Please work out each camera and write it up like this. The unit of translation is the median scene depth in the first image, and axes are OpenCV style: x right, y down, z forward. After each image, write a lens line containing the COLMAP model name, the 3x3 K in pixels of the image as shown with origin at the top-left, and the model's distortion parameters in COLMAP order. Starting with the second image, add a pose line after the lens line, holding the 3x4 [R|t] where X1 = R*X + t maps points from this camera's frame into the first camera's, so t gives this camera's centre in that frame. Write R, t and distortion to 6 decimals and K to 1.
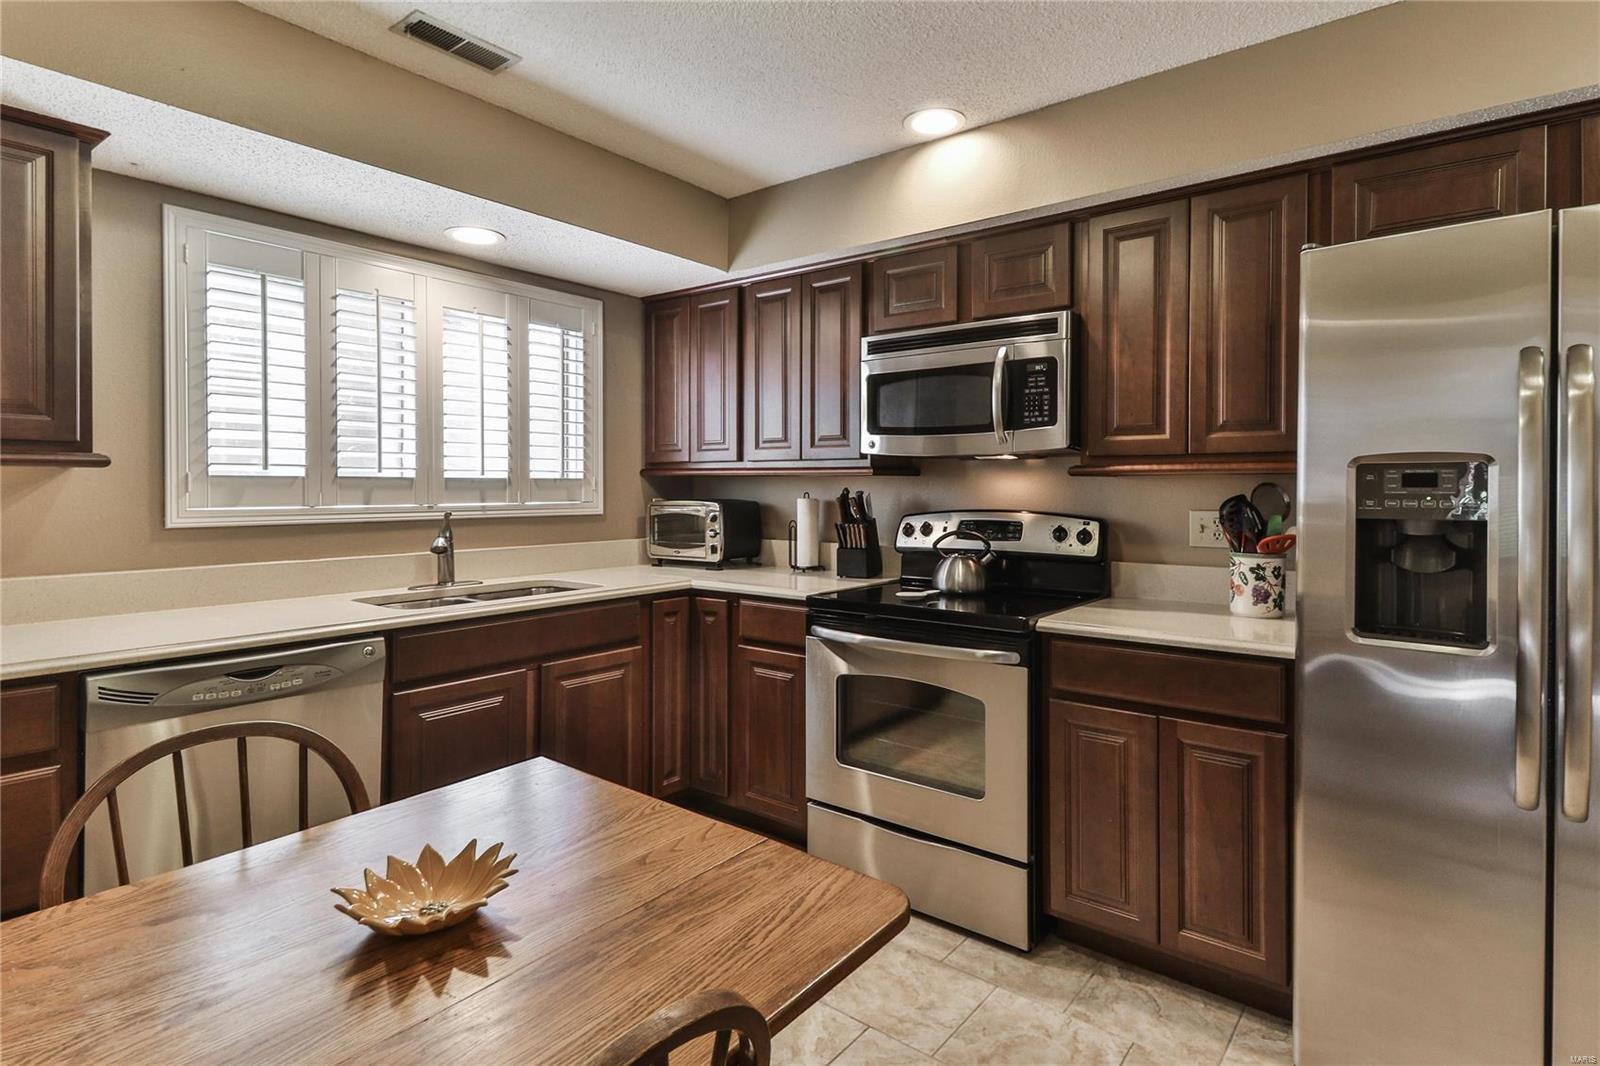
lens RADIAL K [[841.0, 0, 796.7], [0, 841.0, 488.4], [0, 0, 1]] dist [0.039584, -0.020487]
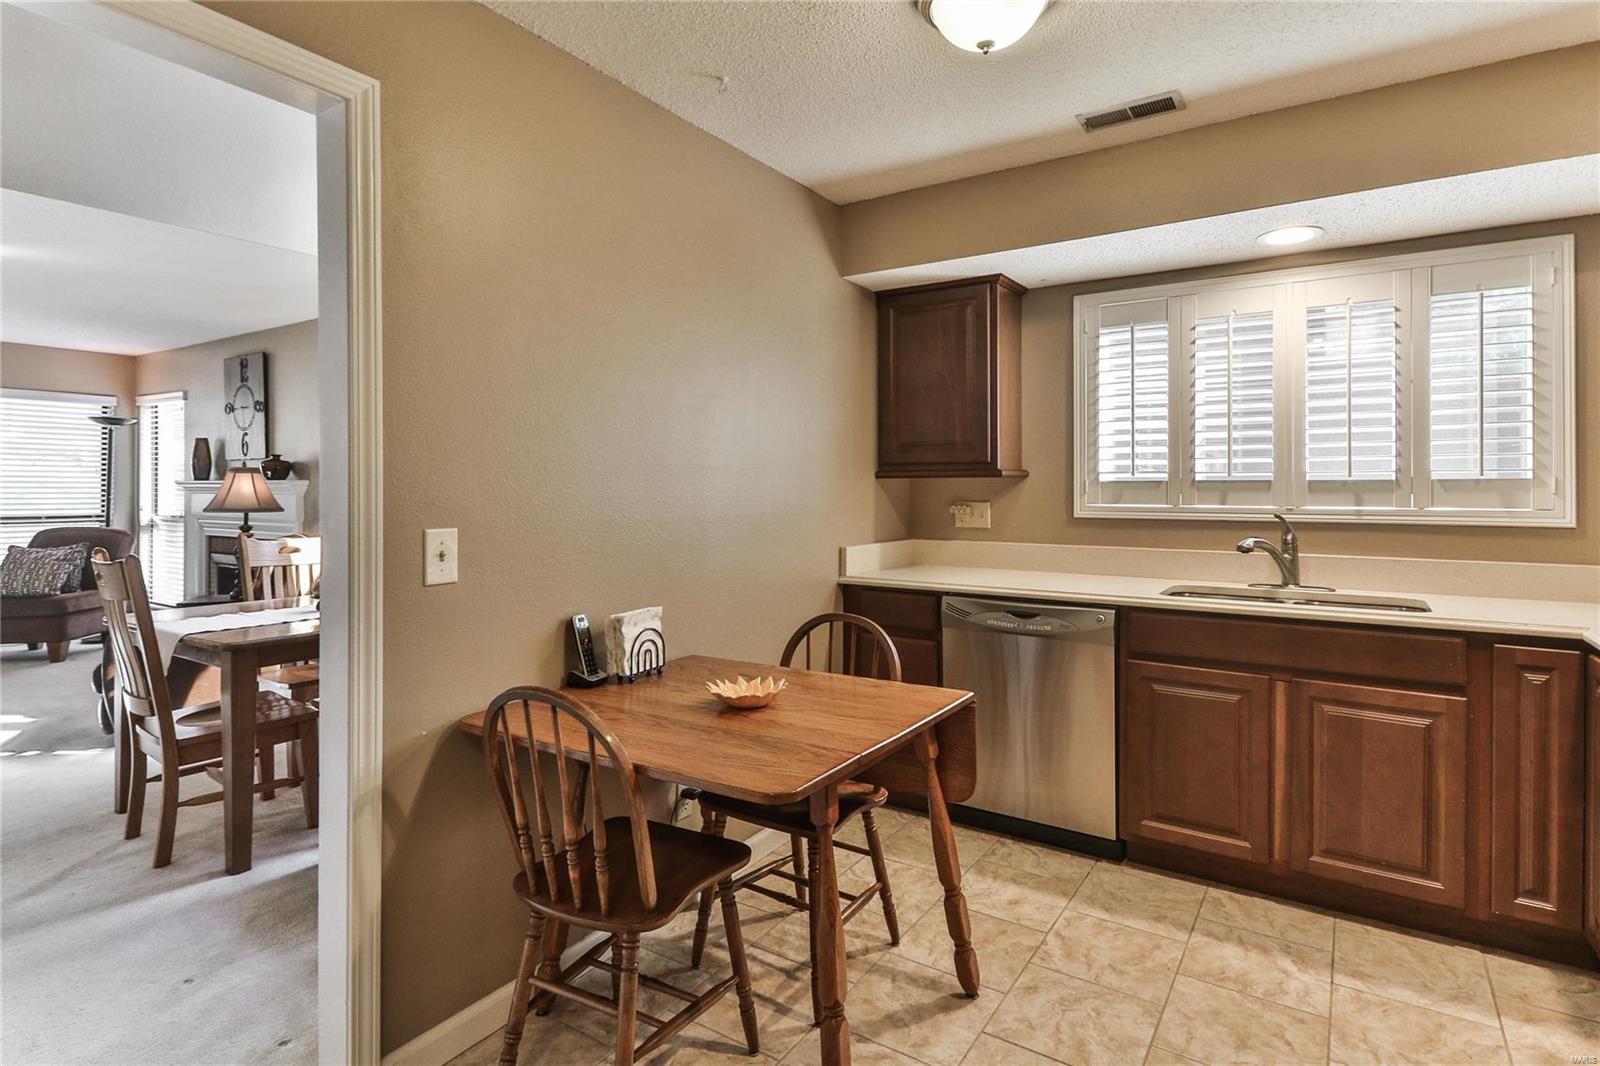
lens RADIAL K [[841.0, 0, 796.7], [0, 841.0, 488.4], [0, 0, 1]] dist [0.039584, -0.020487]
pose [[0.080574, -0.000066, -0.996749, 0.531673], [-0.002471, 0.999997, -0.000266, -0.001064], [0.996746, 0.002485, 0.080574, 0.328803]]
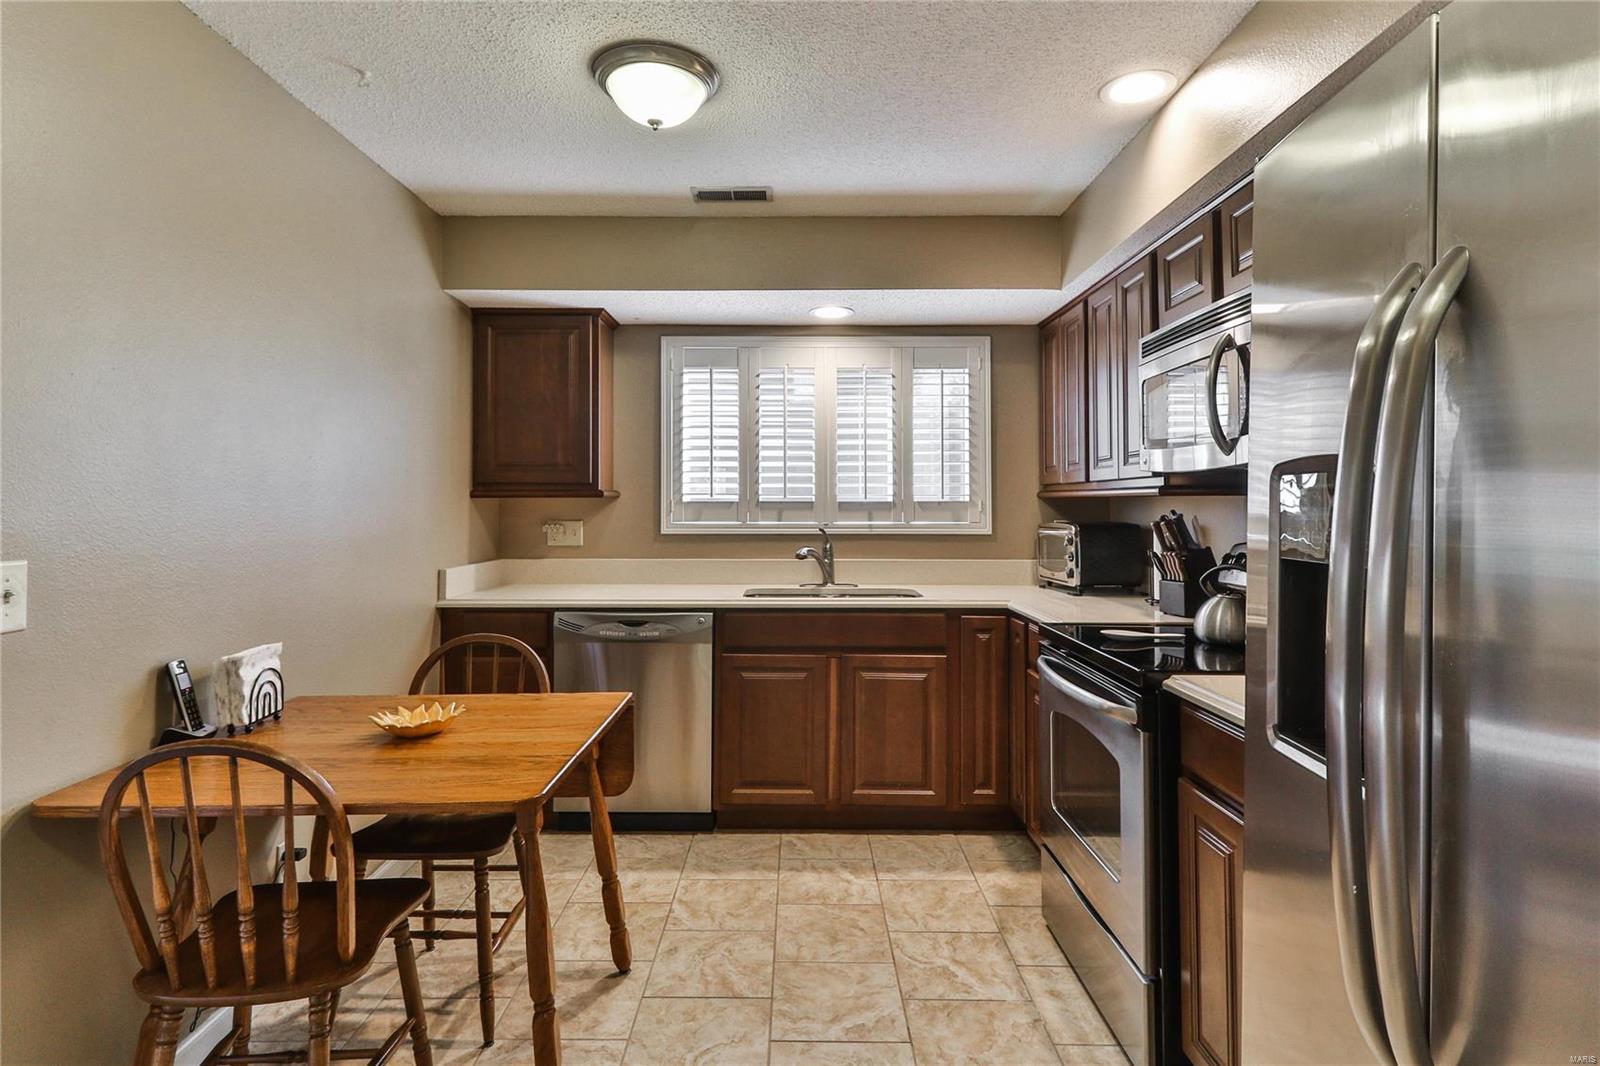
lens RADIAL K [[841.0, 0, 796.7], [0, 841.0, 488.4], [0, 0, 1]] dist [0.039584, -0.020487]
pose [[0.611327, -0.018177, -0.791169, 0.553617], [-0.001684, 0.999704, -0.024269, -0.001259], [0.791376, 0.016168, 0.611116, 0.178701]]
